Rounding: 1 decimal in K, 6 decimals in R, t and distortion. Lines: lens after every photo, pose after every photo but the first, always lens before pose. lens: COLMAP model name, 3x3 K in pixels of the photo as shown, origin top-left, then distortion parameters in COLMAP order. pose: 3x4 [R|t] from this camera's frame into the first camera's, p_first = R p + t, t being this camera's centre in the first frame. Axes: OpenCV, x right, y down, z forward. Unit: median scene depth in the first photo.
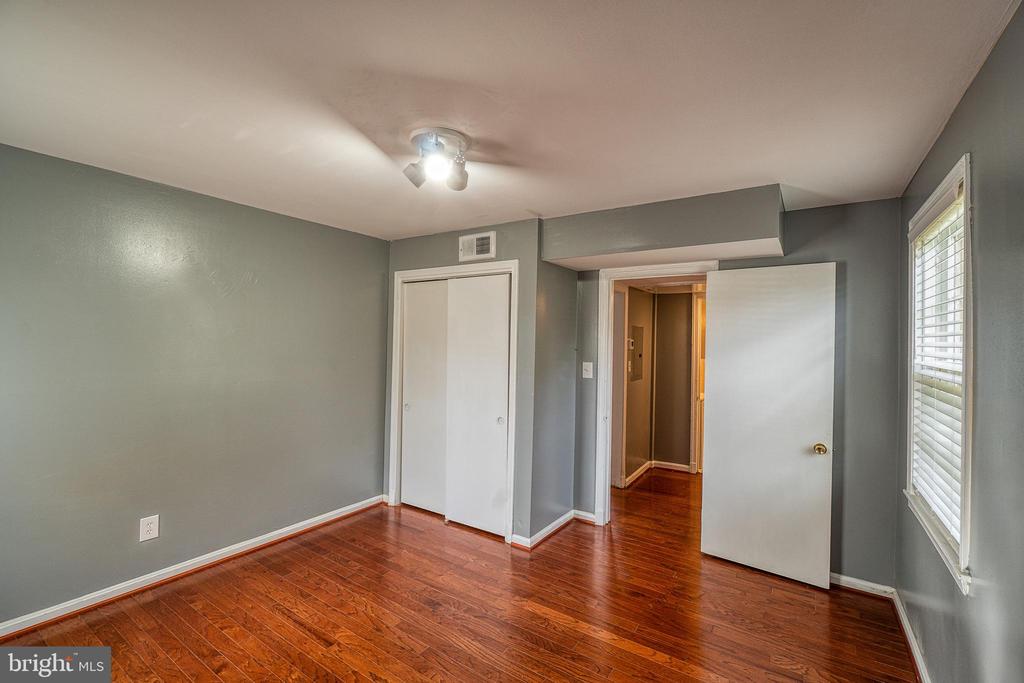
lens RADIAL K [[447.9, 0, 510.7], [0, 447.9, 337.0], [0, 0, 1]] dist [0.001007, -0.000189]
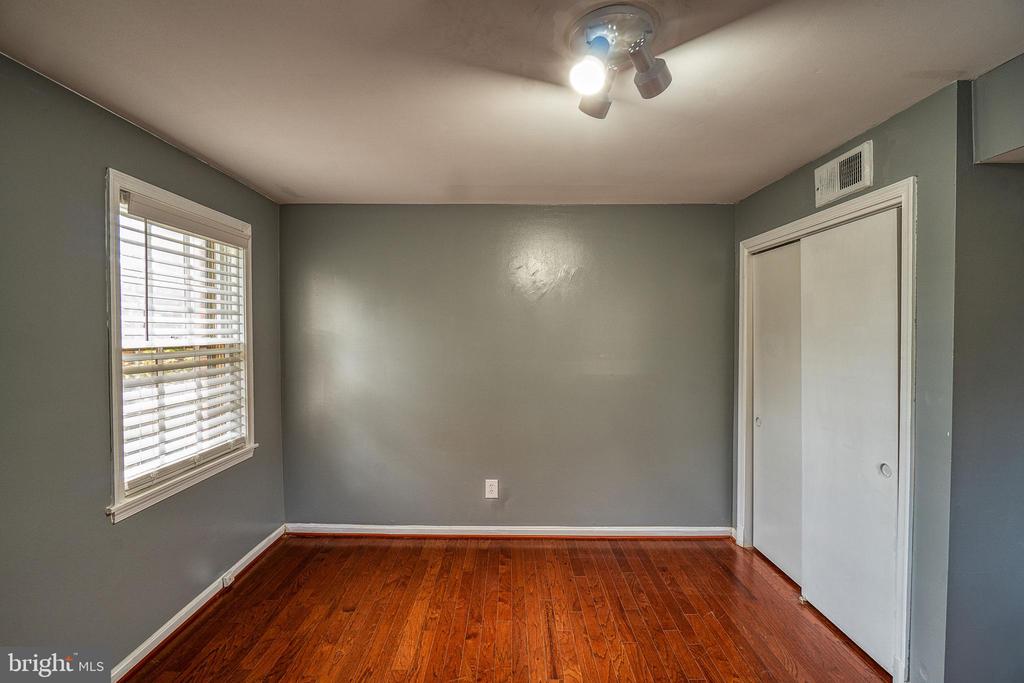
lens RADIAL K [[447.9, 0, 510.7], [0, 447.9, 337.0], [0, 0, 1]] dist [0.001007, -0.000189]
pose [[0.556645, -0.007325, -0.830718, 0.192118], [0.017833, 0.999836, 0.003133, 0.008504], [0.830559, -0.016558, 0.556684, 0.299476]]
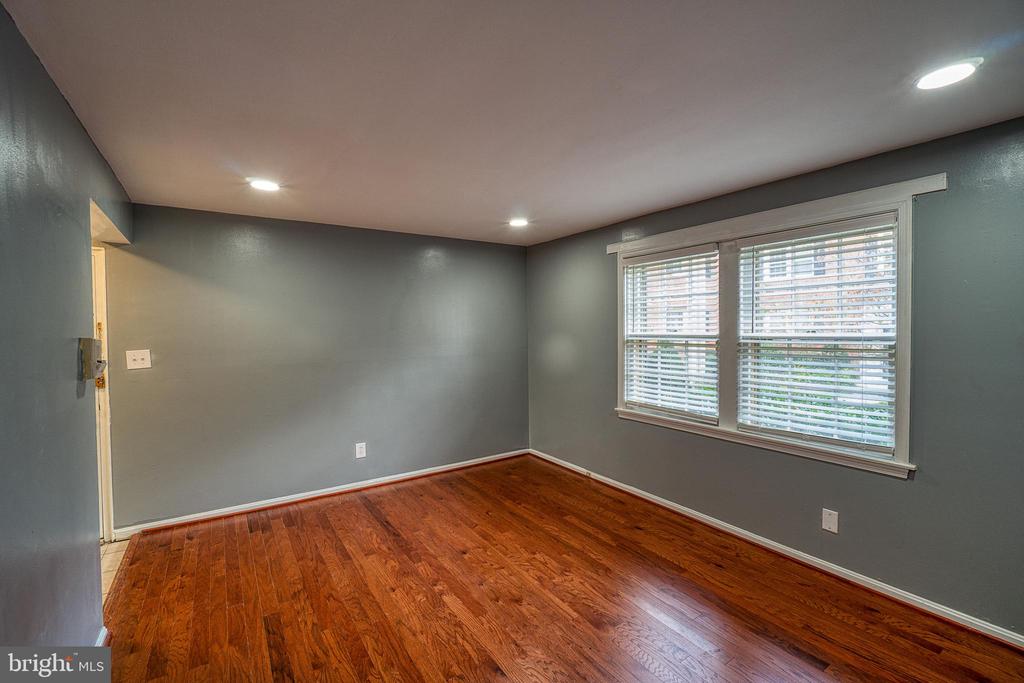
lens RADIAL K [[438.1, 0, 505.7], [0, 438.1, 337.6], [0, 0, 1]] dist [-0.001075, -0.000367]
pose [[0.382392, -0.048390, 0.922732, -0.578140], [0.017173, 0.998827, 0.045264, -0.009061], [-0.923840, -0.001462, 0.382775, 0.534723]]
